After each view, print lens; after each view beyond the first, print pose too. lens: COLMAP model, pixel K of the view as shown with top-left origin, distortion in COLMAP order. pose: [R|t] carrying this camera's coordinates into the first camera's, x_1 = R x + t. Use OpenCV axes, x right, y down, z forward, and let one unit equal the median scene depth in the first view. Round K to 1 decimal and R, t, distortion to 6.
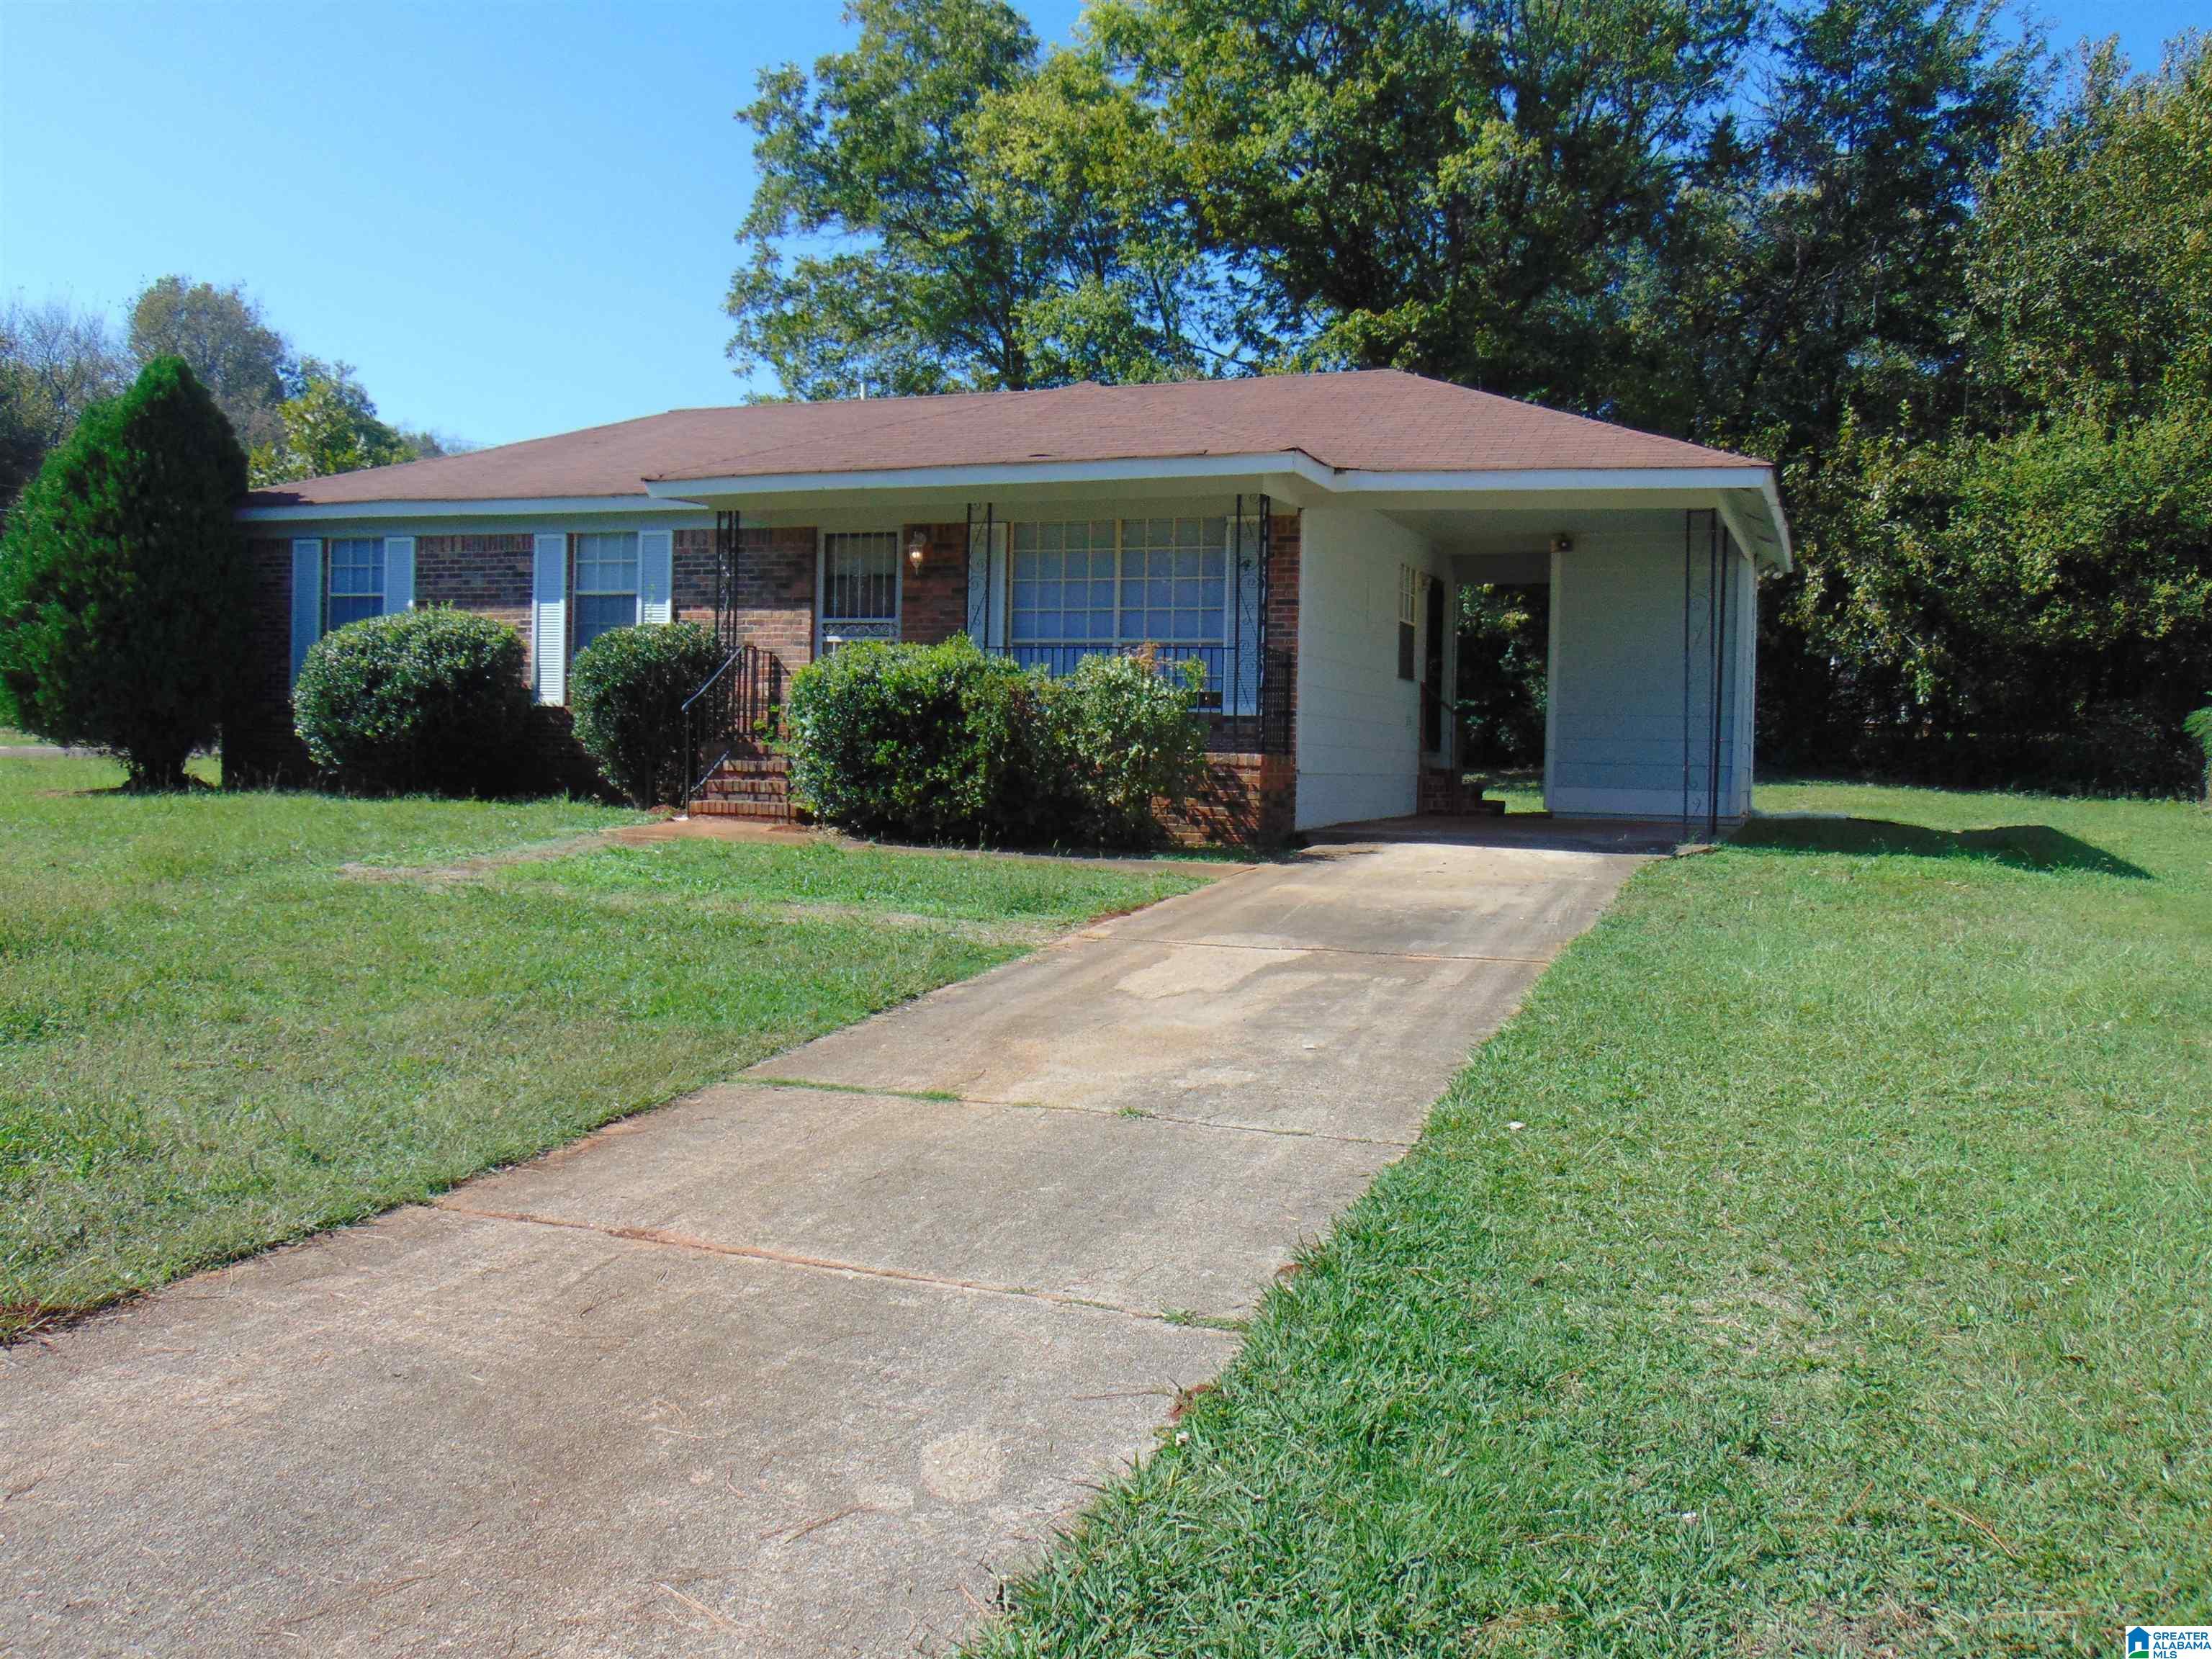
lens RADIAL K [[1791.4, 0, 1106.0], [0, 1791.4, 829.5], [0, 0, 1]] dist [0.013270, 0.014224]
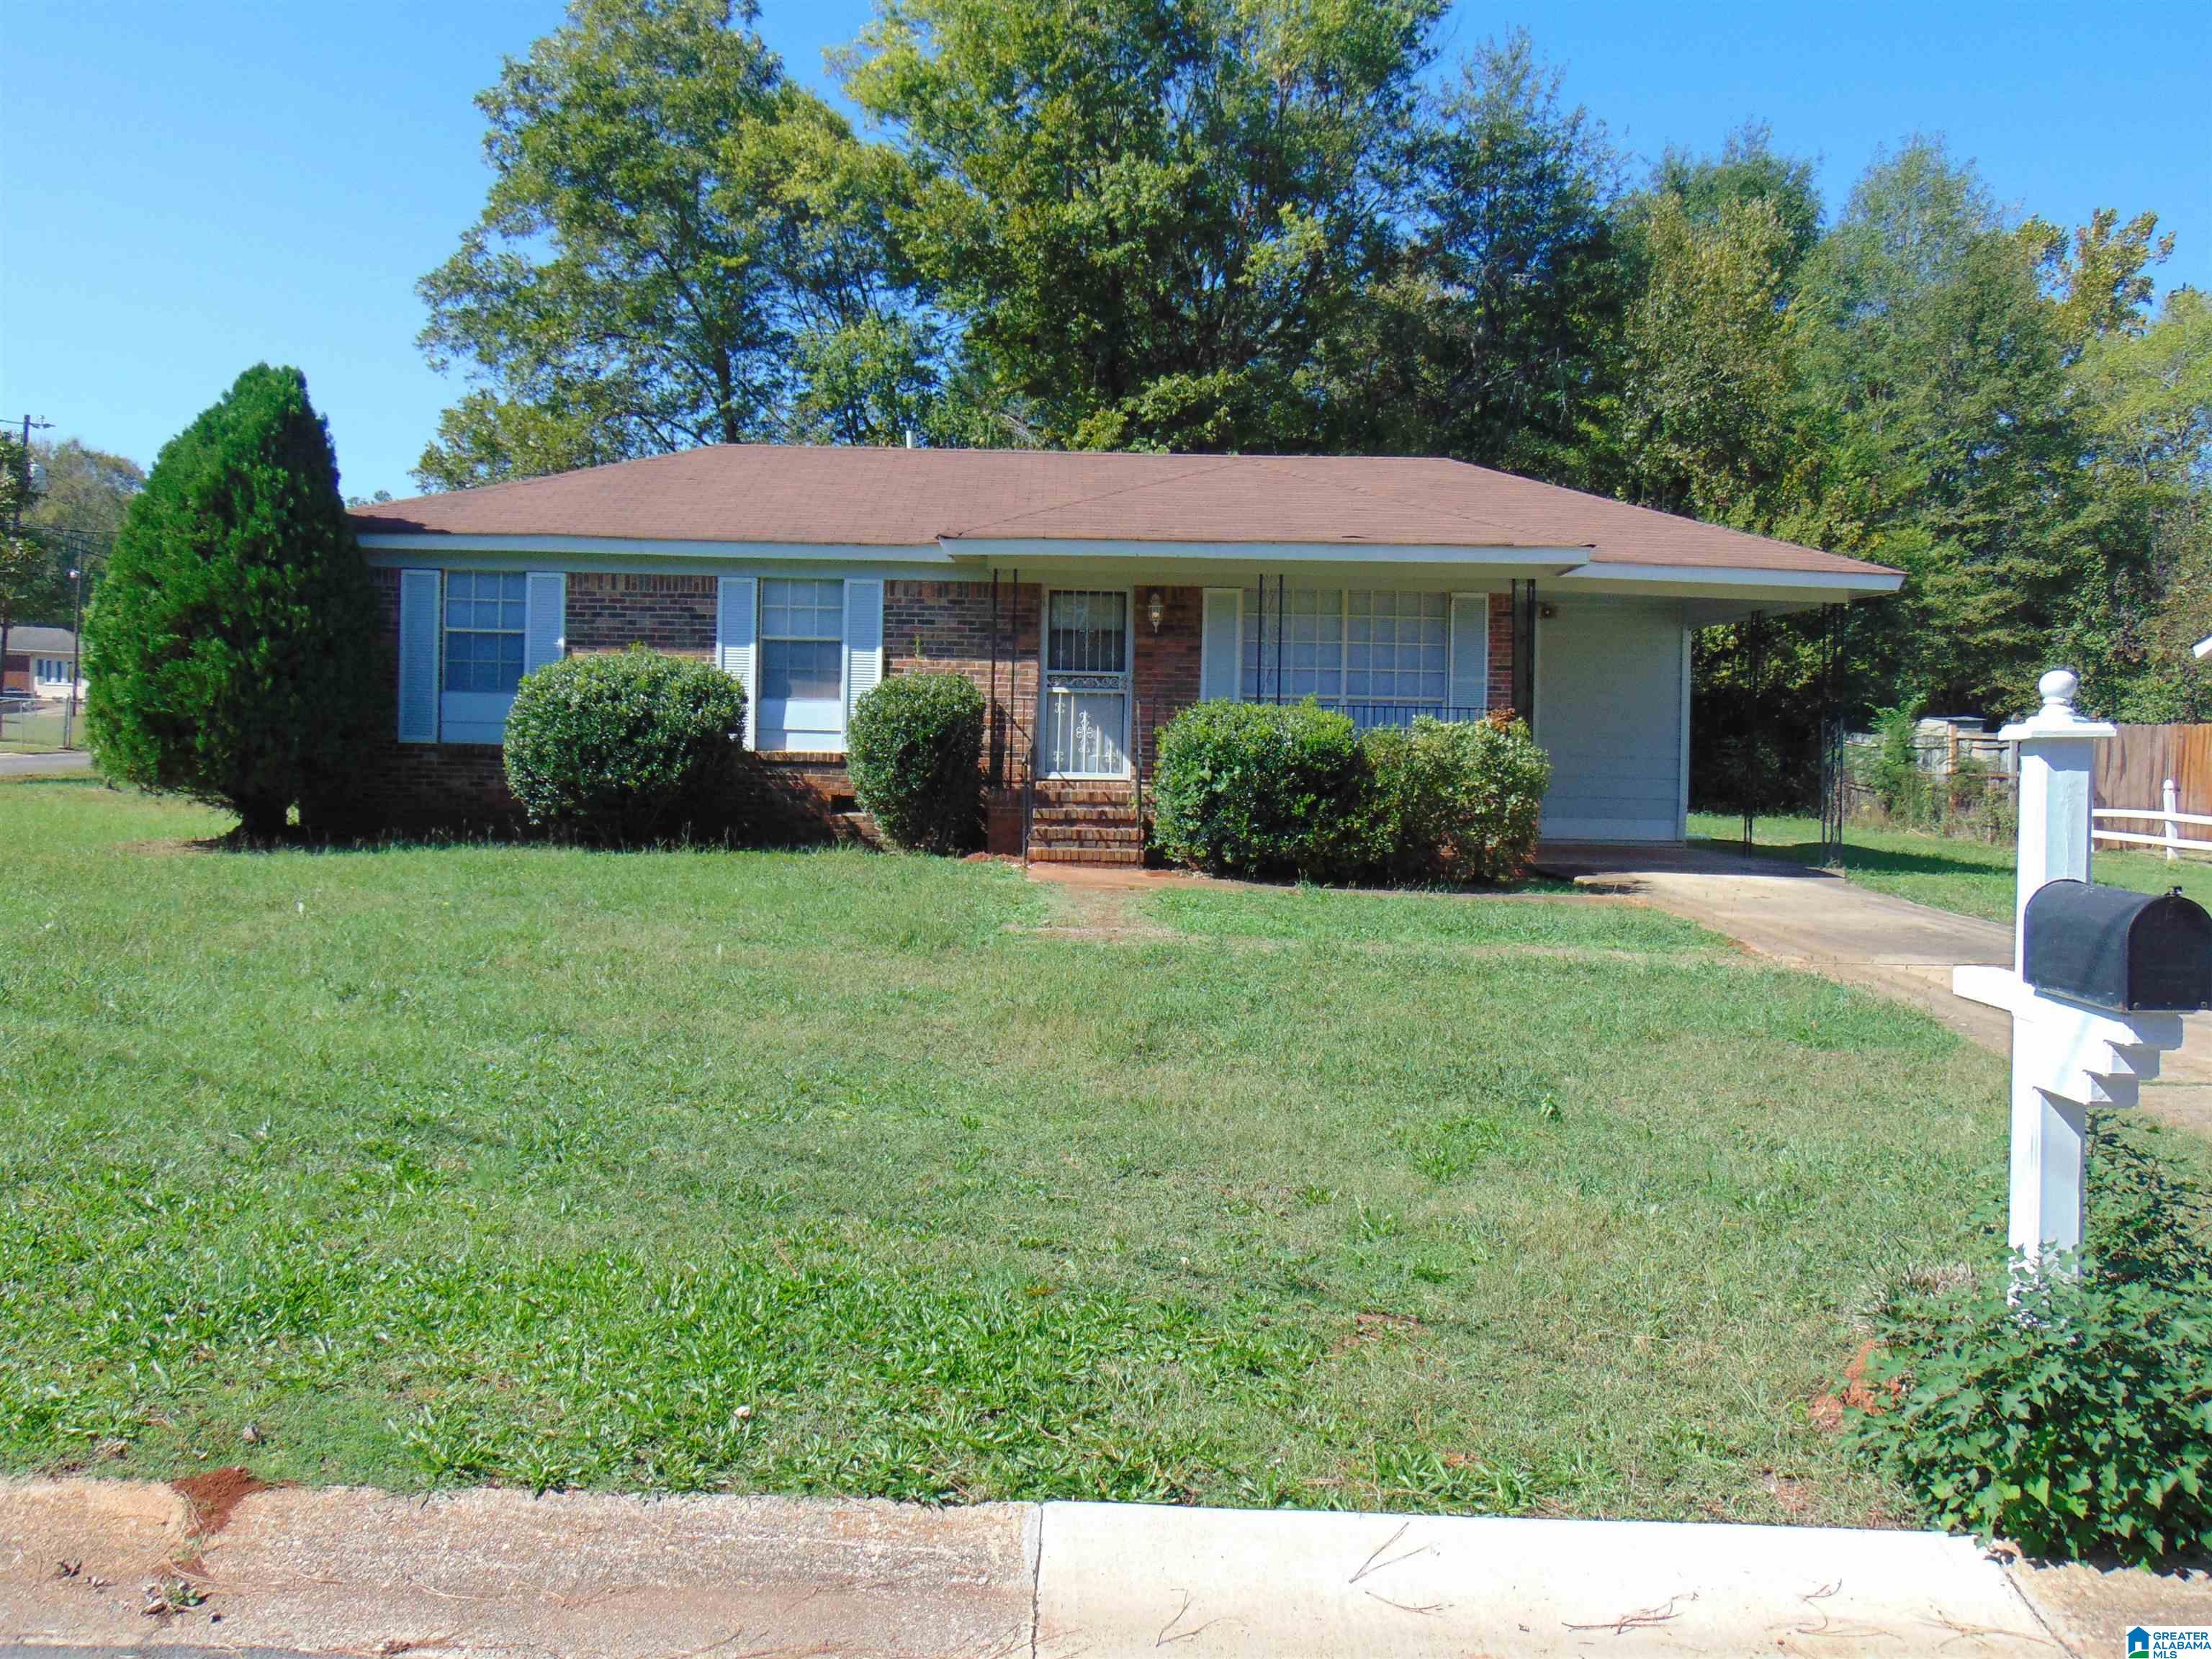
lens RADIAL K [[1791.4, 0, 1106.0], [0, 1791.4, 829.5], [0, 0, 1]] dist [0.013270, 0.014224]
pose [[0.931631, -0.016029, 0.363053, -0.495703], [0.016849, 0.999858, 0.000908, -0.023657], [-0.363016, 0.005271, 0.931768, 0.005456]]
